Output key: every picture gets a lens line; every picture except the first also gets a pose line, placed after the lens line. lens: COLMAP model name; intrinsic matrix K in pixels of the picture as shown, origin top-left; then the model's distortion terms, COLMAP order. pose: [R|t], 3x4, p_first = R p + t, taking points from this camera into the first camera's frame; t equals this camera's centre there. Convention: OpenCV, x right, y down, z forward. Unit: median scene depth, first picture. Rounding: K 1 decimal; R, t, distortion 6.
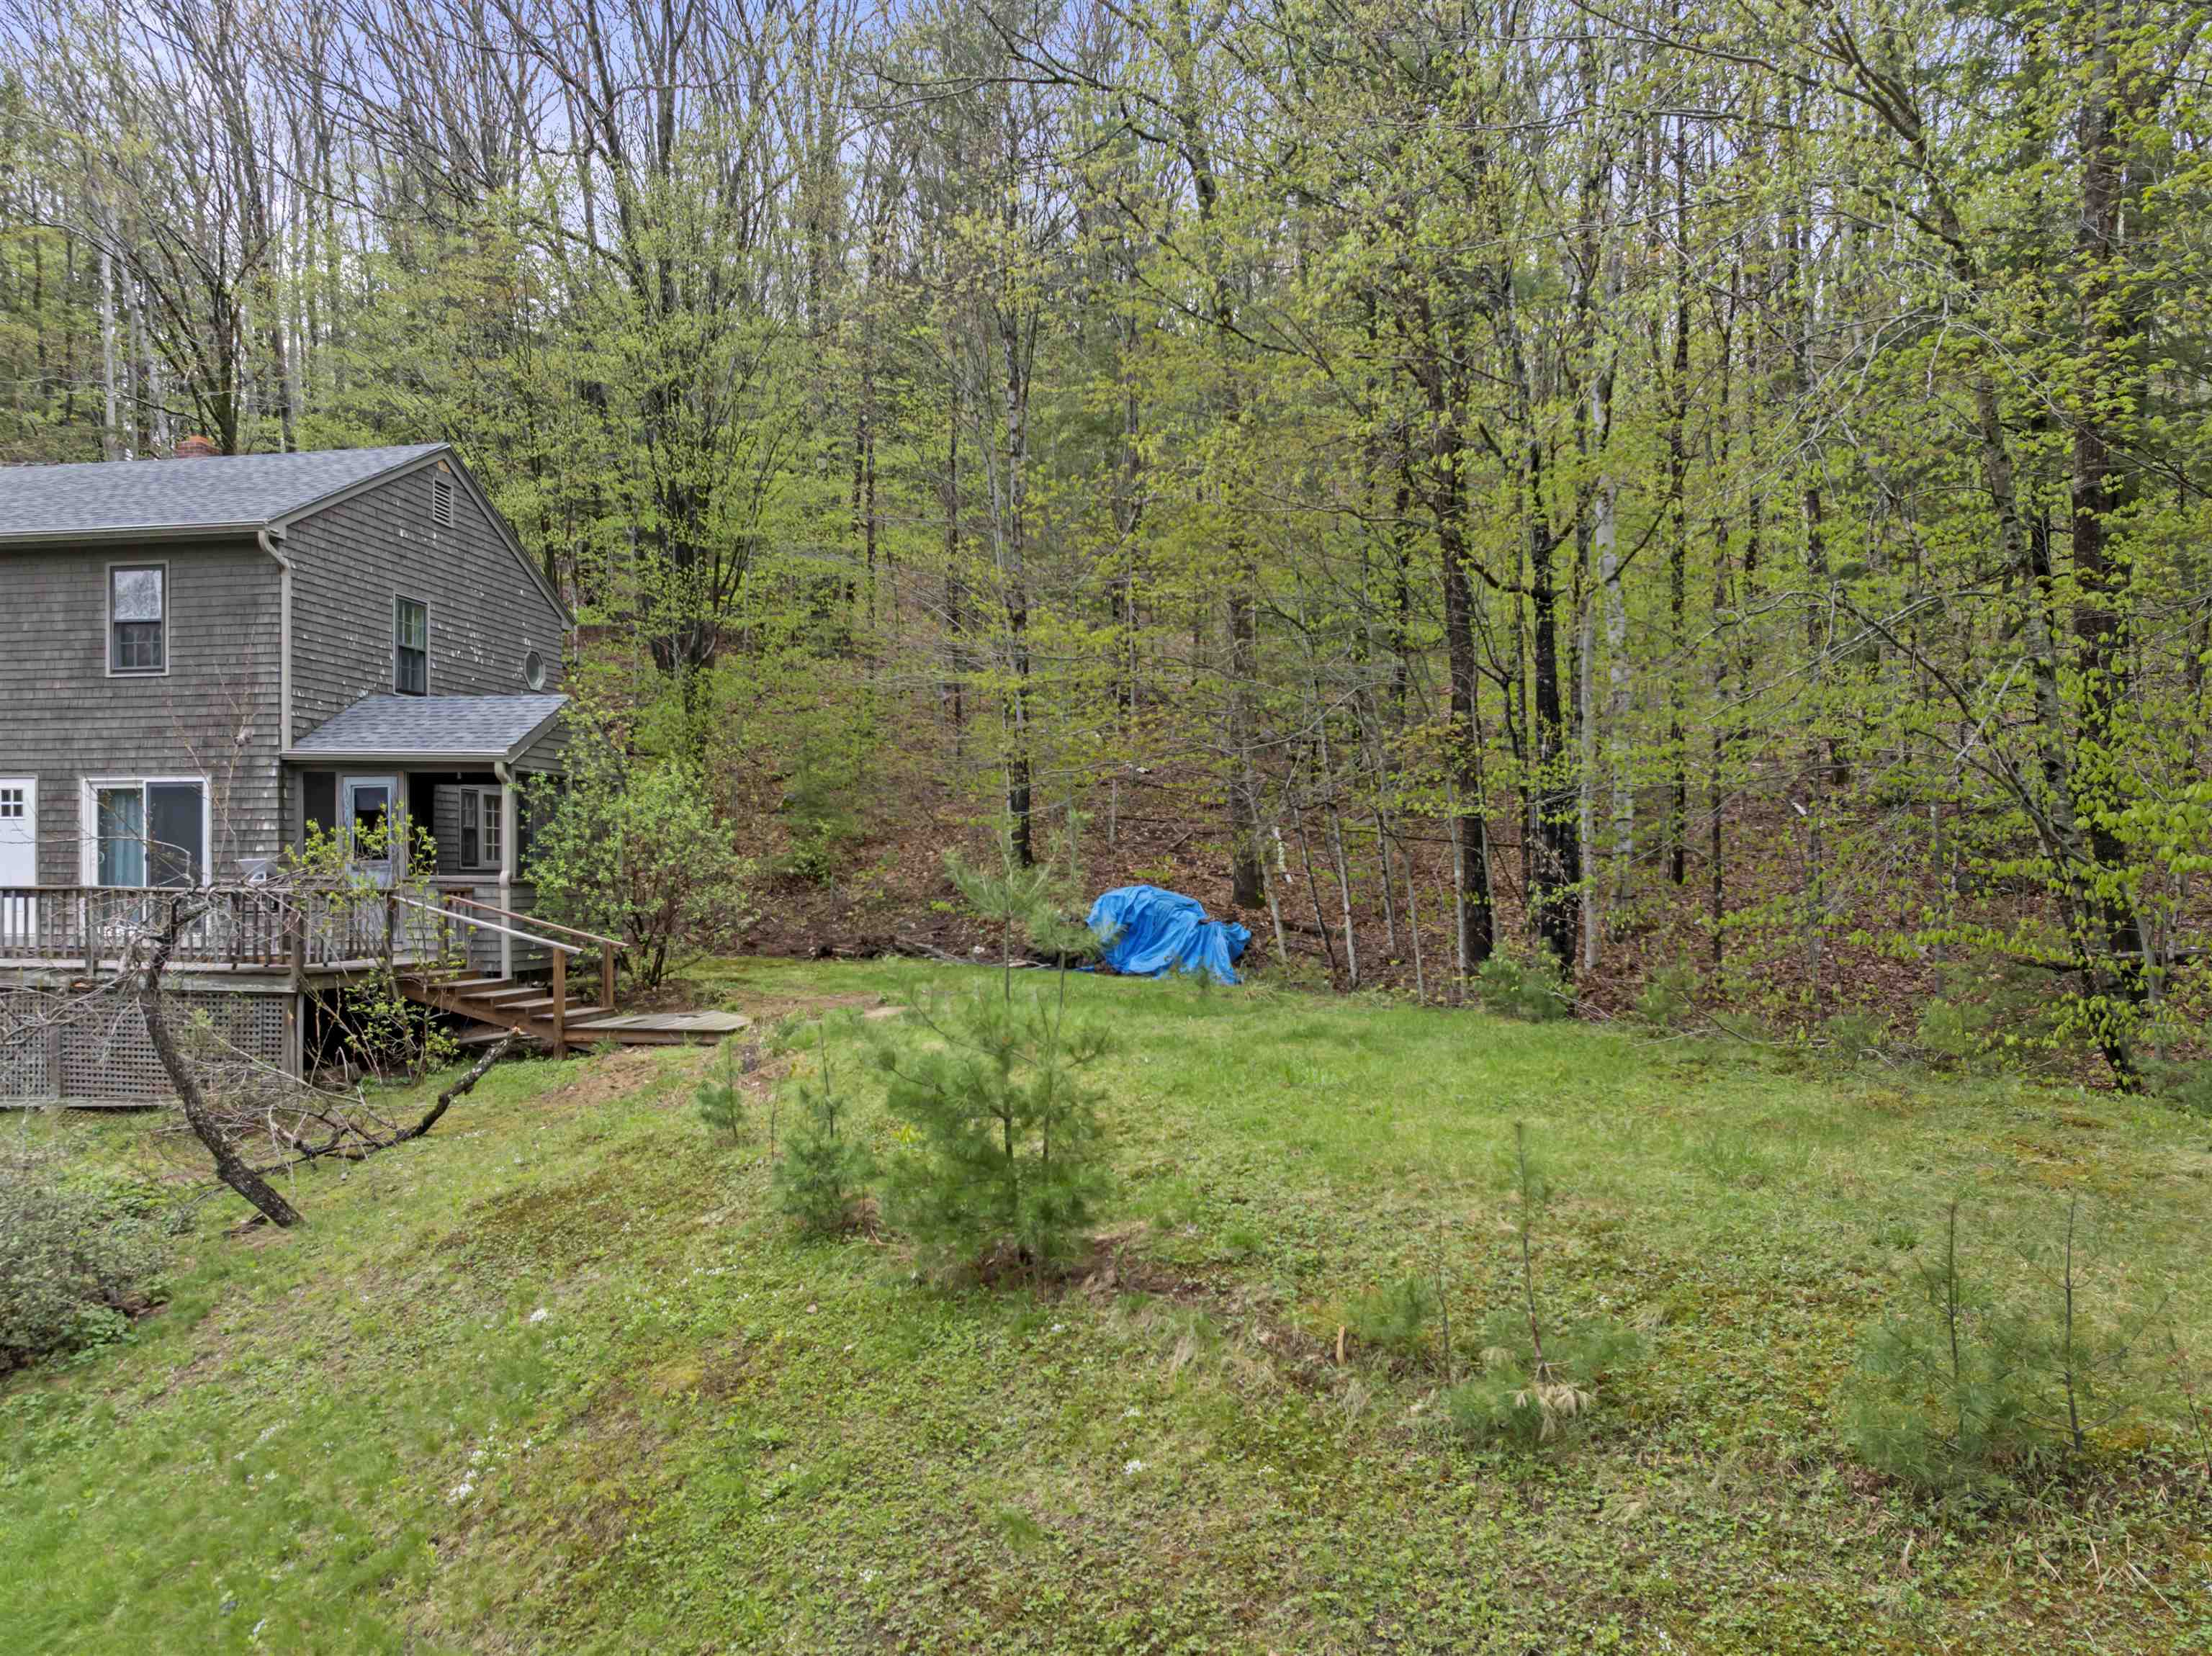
lens RADIAL K [[1566.6, 0, 1124.2], [0, 1566.6, 902.3], [0, 0, 1]] dist [-0.034922, -0.001184]
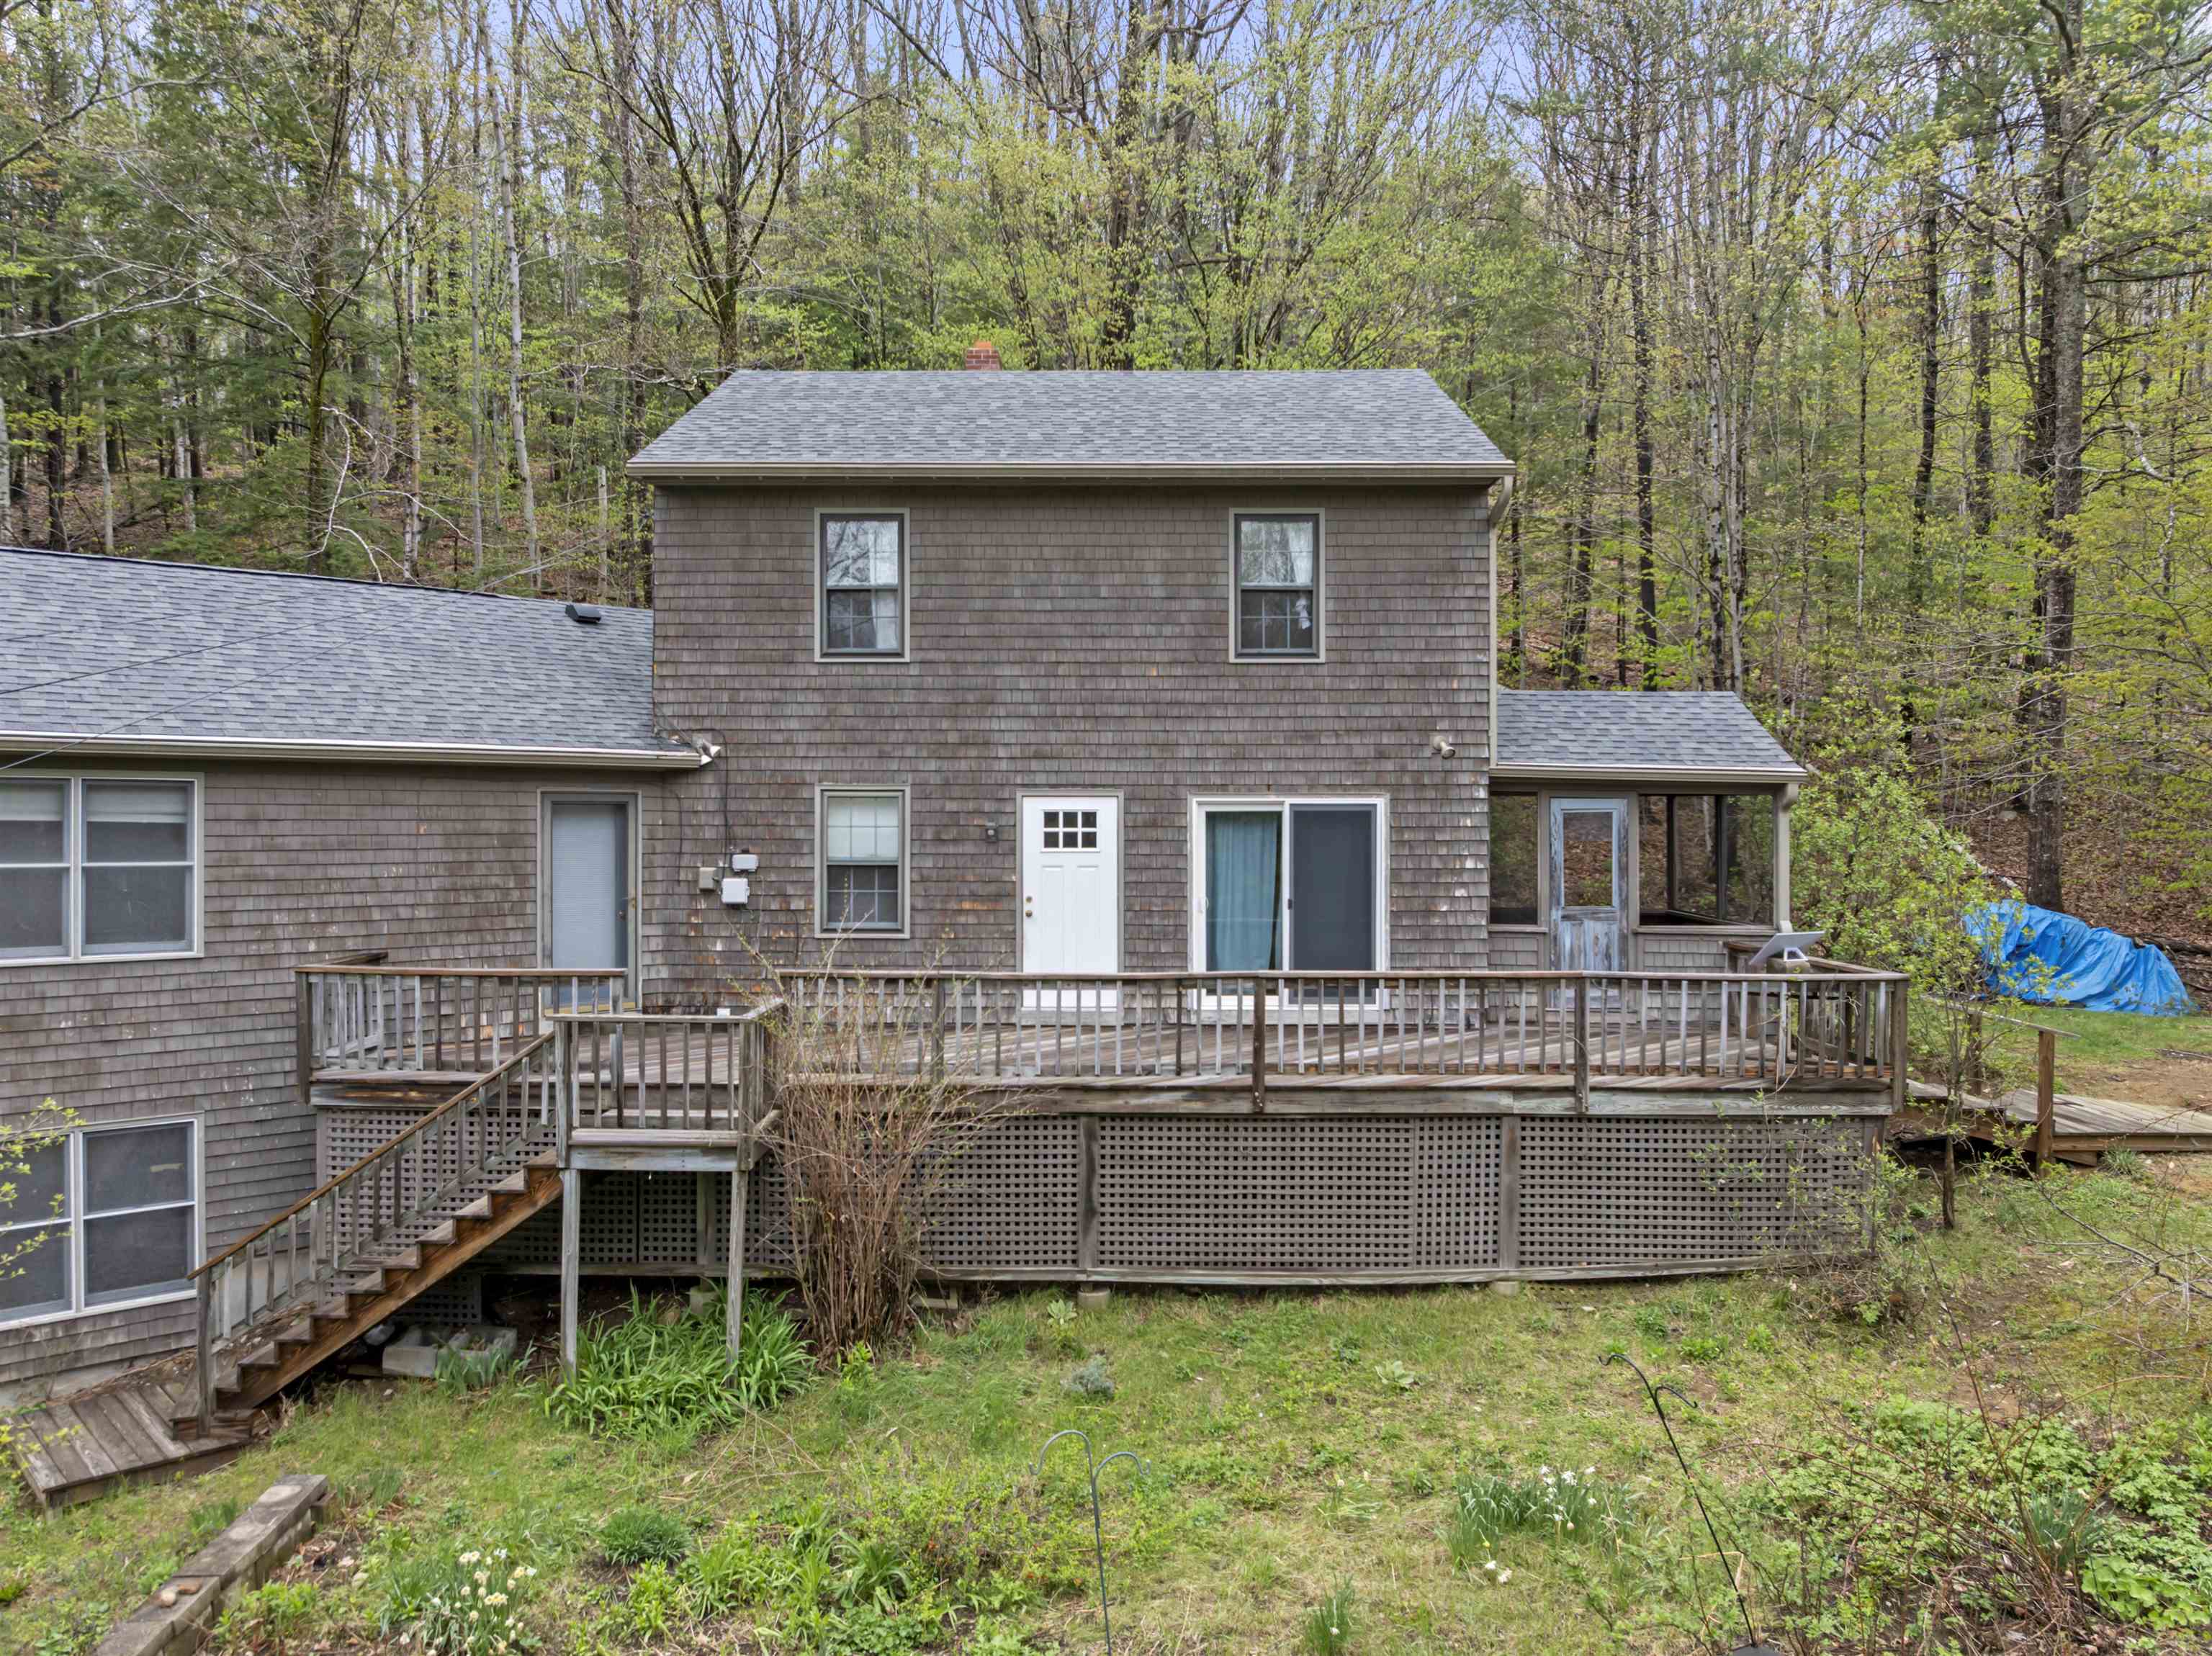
lens RADIAL K [[1566.6, 0, 1098.2], [0, 1566.6, 805.1], [0, 0, 1]] dist [-0.034922, -0.001184]
pose [[0.992371, 0.000951, 0.123283, -0.828777], [0.002419, 0.999628, -0.027182, -0.057505], [-0.123263, 0.027273, 0.991999, 0.262624]]
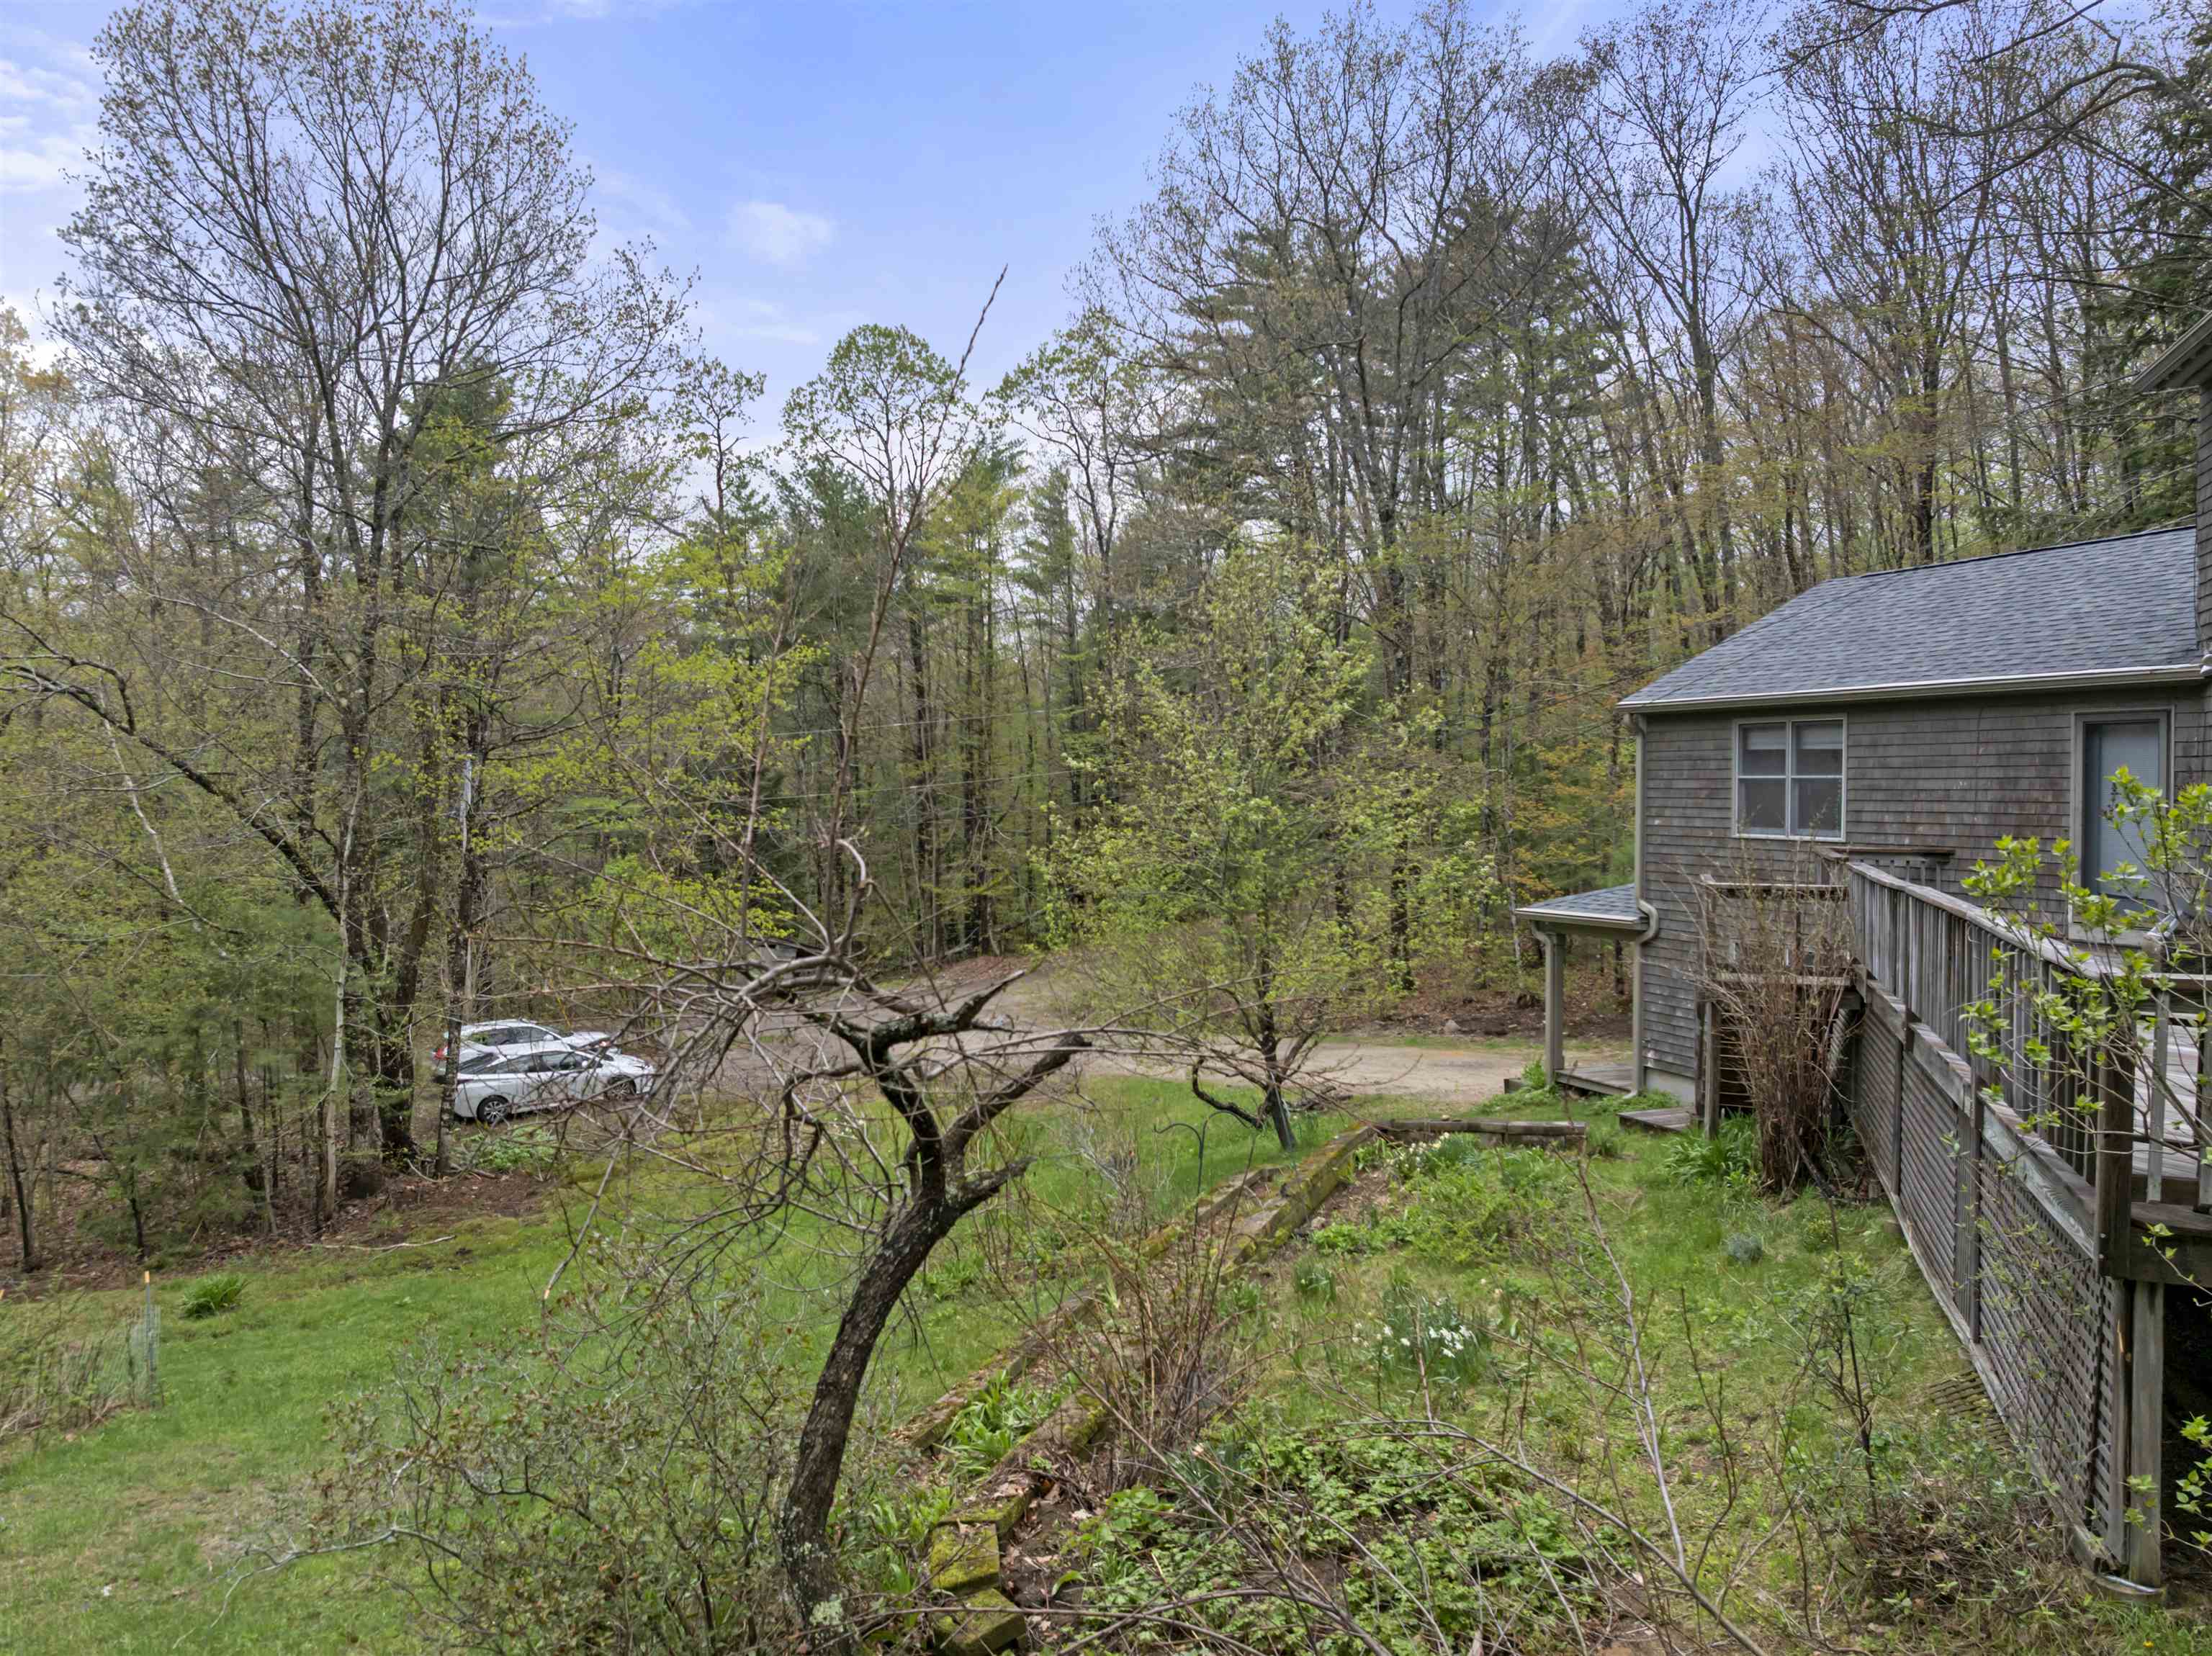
lens RADIAL K [[1566.6, 0, 1109.9], [0, 1566.6, 813.5], [0, 0, 1]] dist [-0.034922, -0.001184]
pose [[-0.219355, 0.011465, -0.975578, -0.134577], [-0.022231, 0.999613, 0.016746, -0.036297], [0.975392, 0.025361, -0.219015, 0.715127]]
